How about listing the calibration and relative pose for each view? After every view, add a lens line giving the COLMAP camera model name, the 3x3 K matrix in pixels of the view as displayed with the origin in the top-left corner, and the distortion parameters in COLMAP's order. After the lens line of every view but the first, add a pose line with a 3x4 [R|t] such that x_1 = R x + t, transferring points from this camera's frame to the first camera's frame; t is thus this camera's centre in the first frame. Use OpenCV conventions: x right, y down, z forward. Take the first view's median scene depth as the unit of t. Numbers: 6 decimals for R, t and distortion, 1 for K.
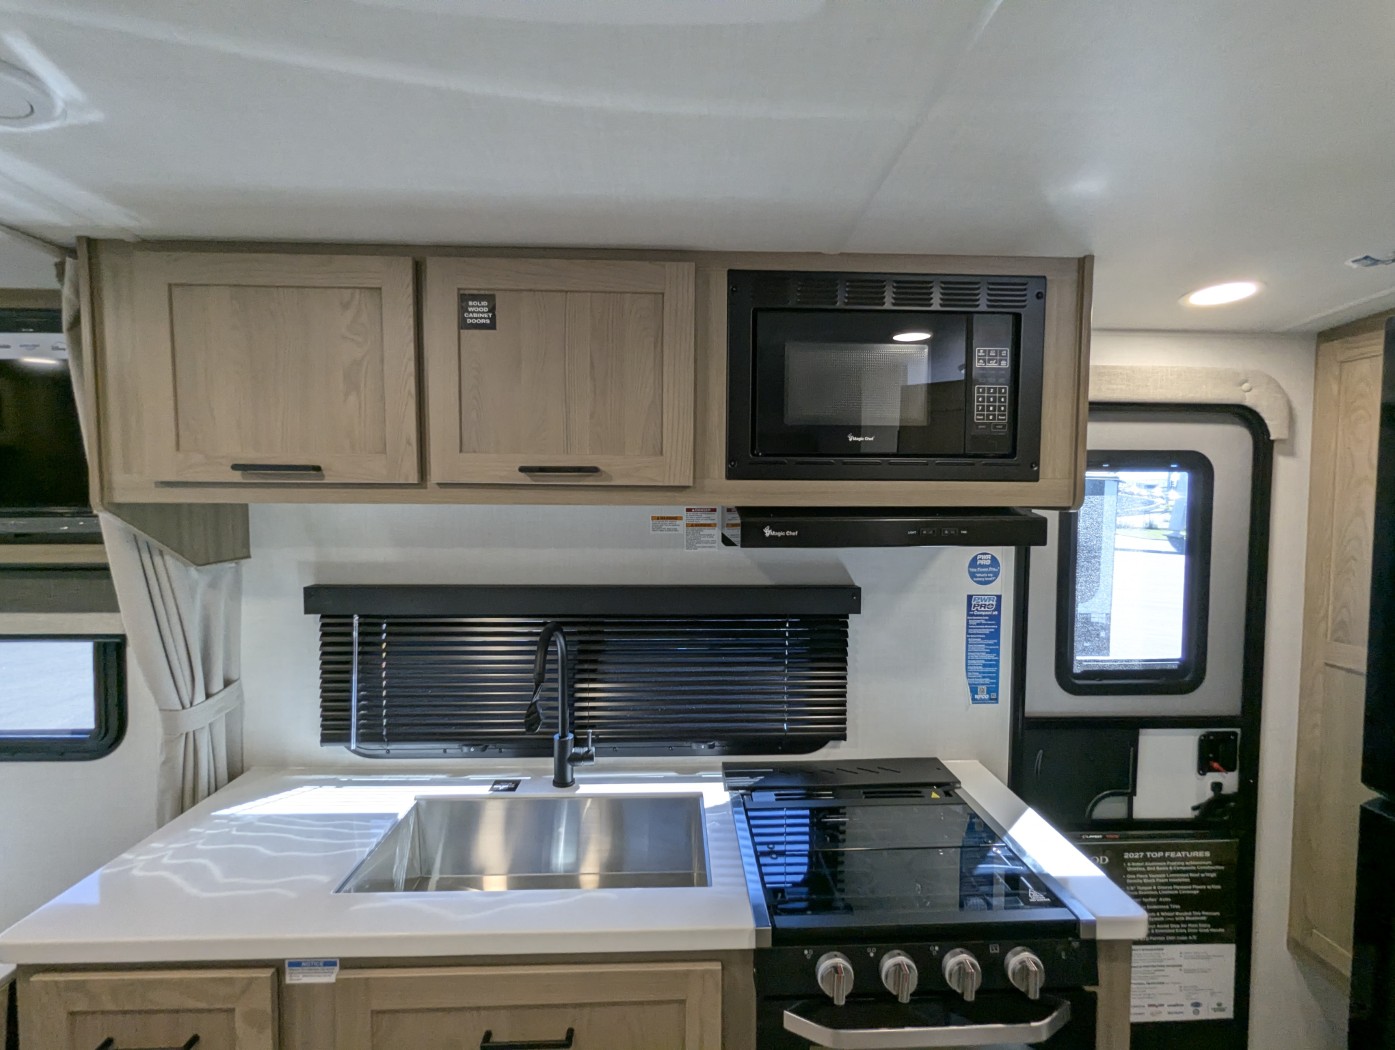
lens RADIAL K [[662.4, 0, 697.4], [0, 662.4, 526.1], [0, 0, 1]] dist [-0.001885, 0.001809]
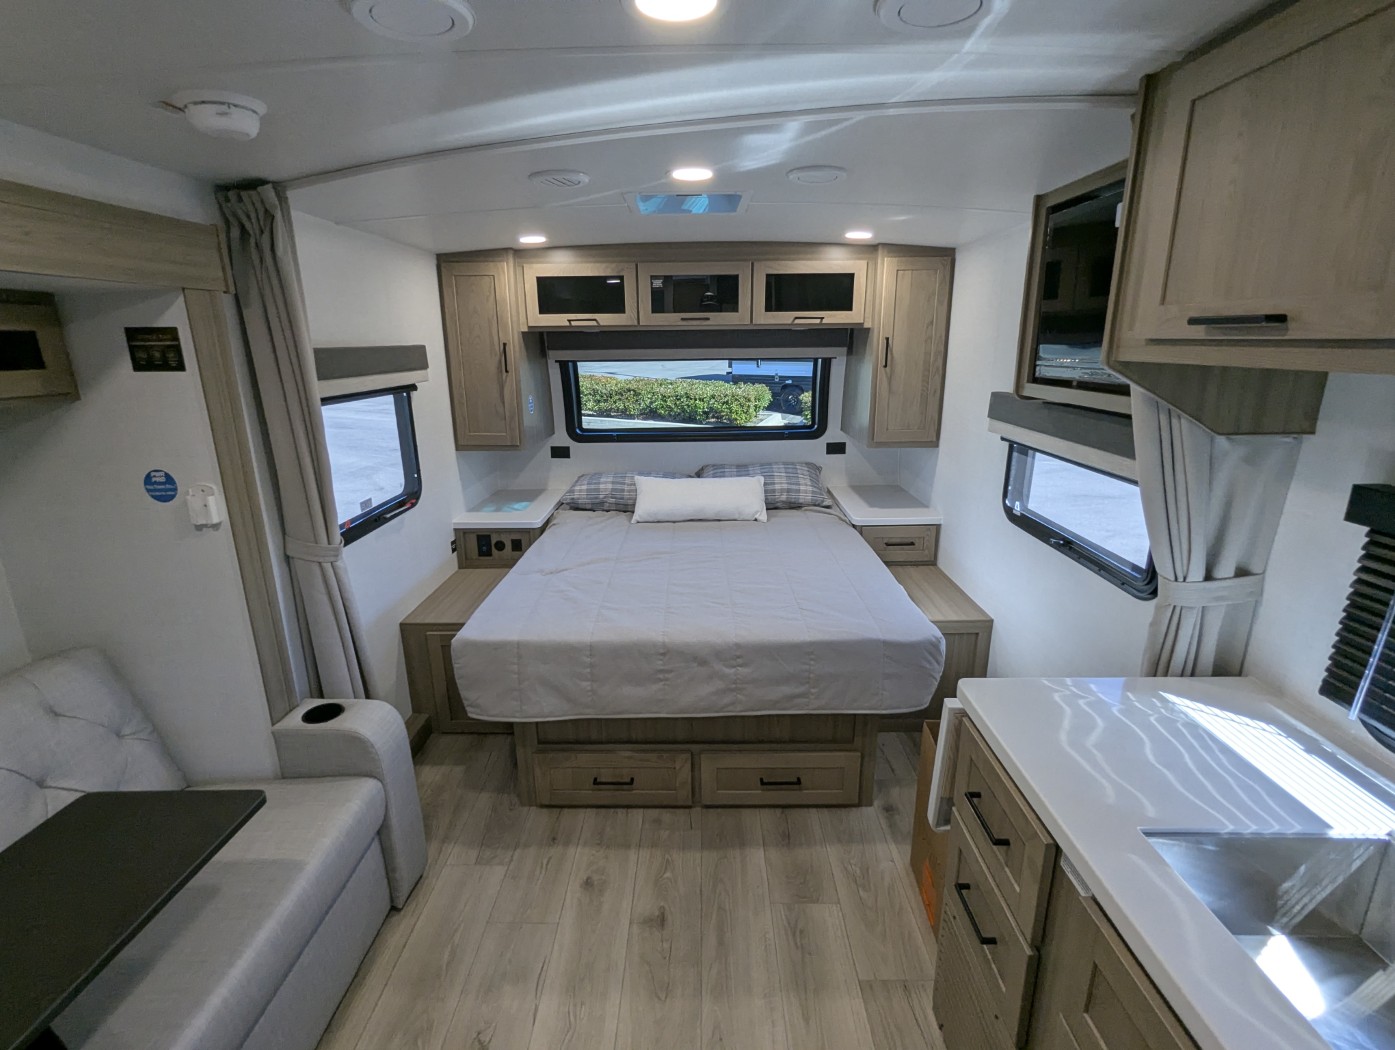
lens RADIAL K [[662.4, 0, 697.1], [0, 662.4, 526.9], [0, 0, 1]] dist [-0.001885, 0.001809]
pose [[-0.050314, 0.267692, -0.962190, 0.152619], [-0.039737, 0.962111, 0.269748, -0.029513], [0.997943, 0.051807, -0.037770, 0.310876]]
